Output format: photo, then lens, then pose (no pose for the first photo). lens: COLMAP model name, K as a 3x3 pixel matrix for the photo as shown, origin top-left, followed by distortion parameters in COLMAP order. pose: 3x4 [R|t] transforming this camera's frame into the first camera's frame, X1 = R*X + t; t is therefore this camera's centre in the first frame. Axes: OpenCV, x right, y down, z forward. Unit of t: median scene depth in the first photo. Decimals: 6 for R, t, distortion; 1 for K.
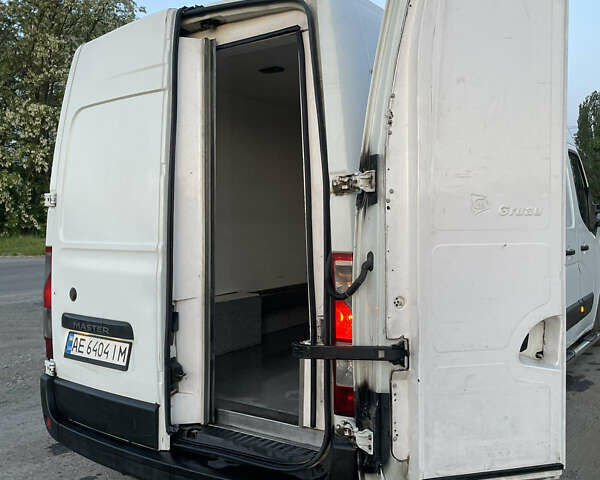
lens RADIAL K [[588.5, 0, 302.5], [0, 588.5, 237.9], [0, 0, 1]] dist [0.059270, 0.000000]
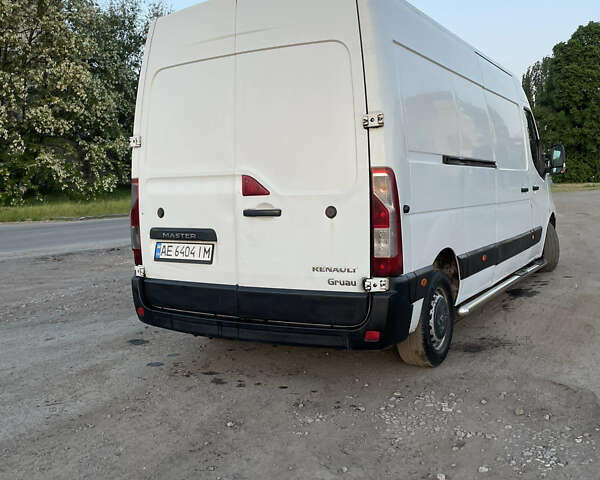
lens RADIAL K [[588.5, 0, 298.4], [0, 588.5, 243.0], [0, 0, 1]] dist [0.059270, 0.000000]
pose [[0.997618, -0.019128, 0.066280, -0.164139], [0.015184, 0.998112, 0.059516, 0.086079], [-0.067293, -0.058368, 0.996025, -0.322844]]
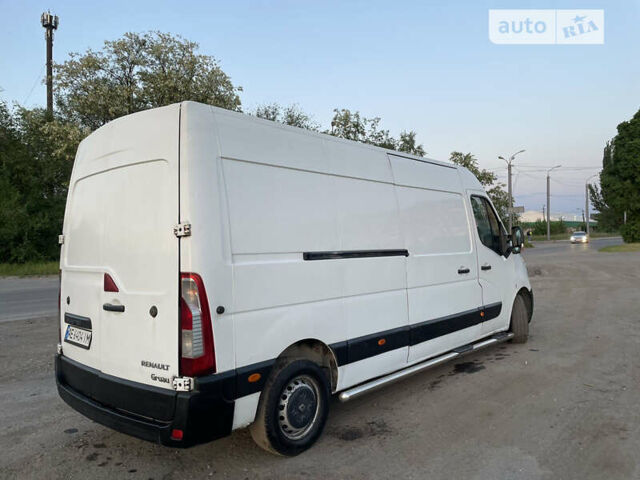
lens RADIAL K [[471.2, 0, 319.5], [0, 471.2, 237.5], [0, 0, 1]] dist [0.054566, -0.046577]
pose [[0.992555, -0.013695, -0.121024, 0.404675], [0.007920, 0.998812, -0.048076, -0.003802], [0.121538, 0.046760, 0.991485, -0.156758]]
